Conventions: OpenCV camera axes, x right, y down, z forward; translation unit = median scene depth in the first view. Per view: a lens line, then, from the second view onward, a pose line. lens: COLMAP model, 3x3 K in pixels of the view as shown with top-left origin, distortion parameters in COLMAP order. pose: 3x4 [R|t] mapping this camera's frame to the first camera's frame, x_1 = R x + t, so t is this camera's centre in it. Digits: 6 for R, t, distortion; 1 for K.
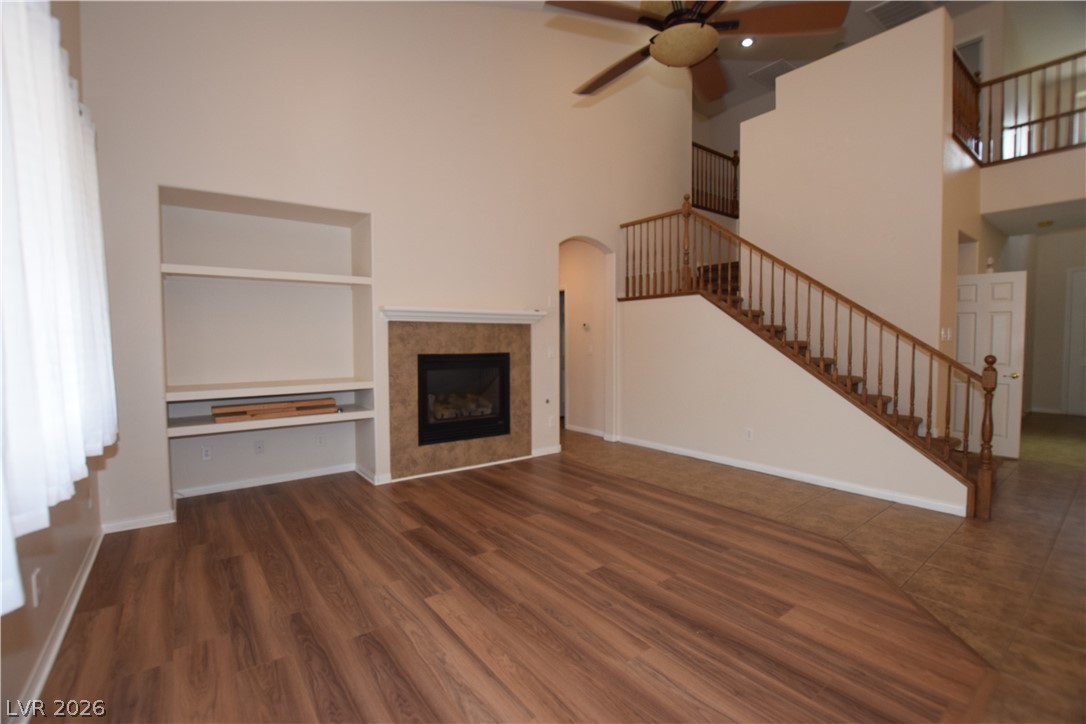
lens RADIAL K [[481.1, 0, 541.5], [0, 481.1, 358.7], [0, 0, 1]] dist [-0.030546, 0.001101]
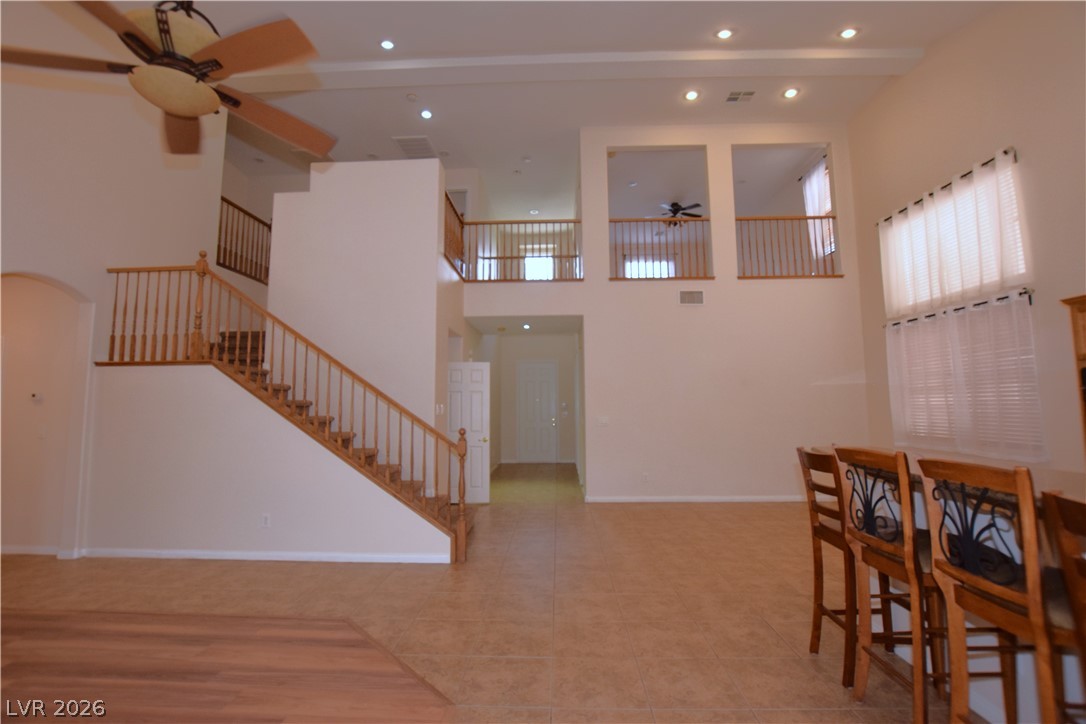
lens RADIAL K [[481.1, 0, 541.5], [0, 481.1, 358.7], [0, 0, 1]] dist [-0.030546, 0.001101]
pose [[0.636512, 0.073955, 0.767713, 0.055475], [0.035488, 0.991530, -0.124939, -0.018292], [-0.770450, 0.106770, 0.628496, -0.011459]]
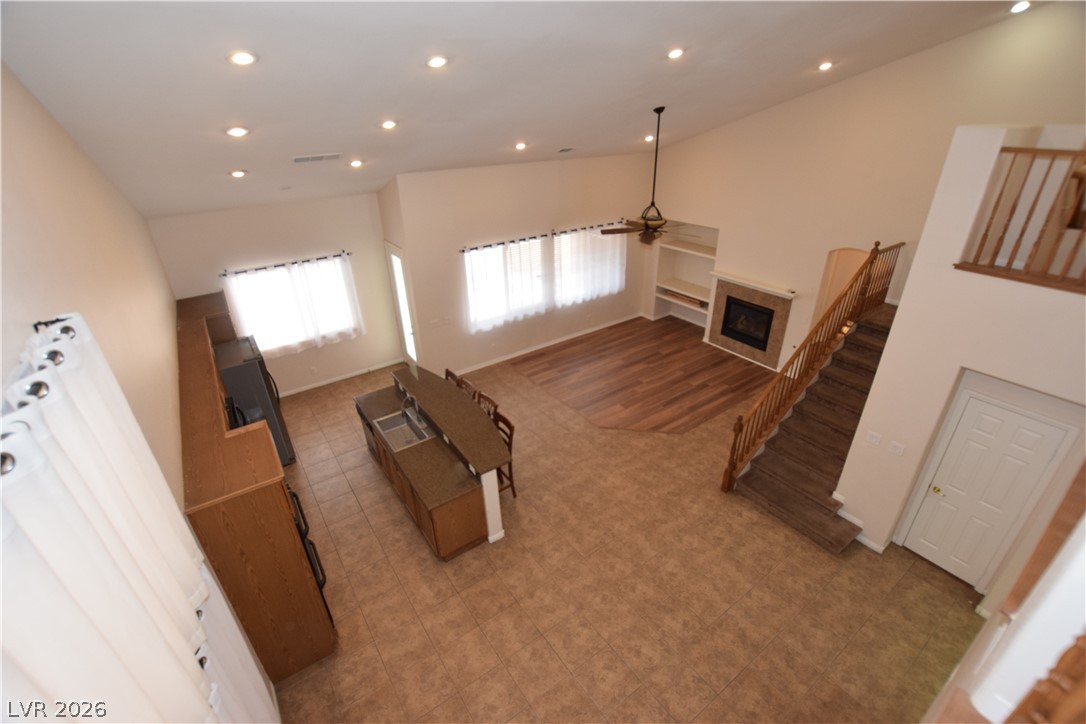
lens RADIAL K [[481.1, 0, 541.5], [0, 481.1, 358.7], [0, 0, 1]] dist [-0.030546, 0.001101]
pose [[-0.039437, 0.459035, -0.887542, 1.864489], [-0.018905, 0.887732, 0.459973, -0.749393], [0.999043, 0.034919, -0.026331, 0.242668]]
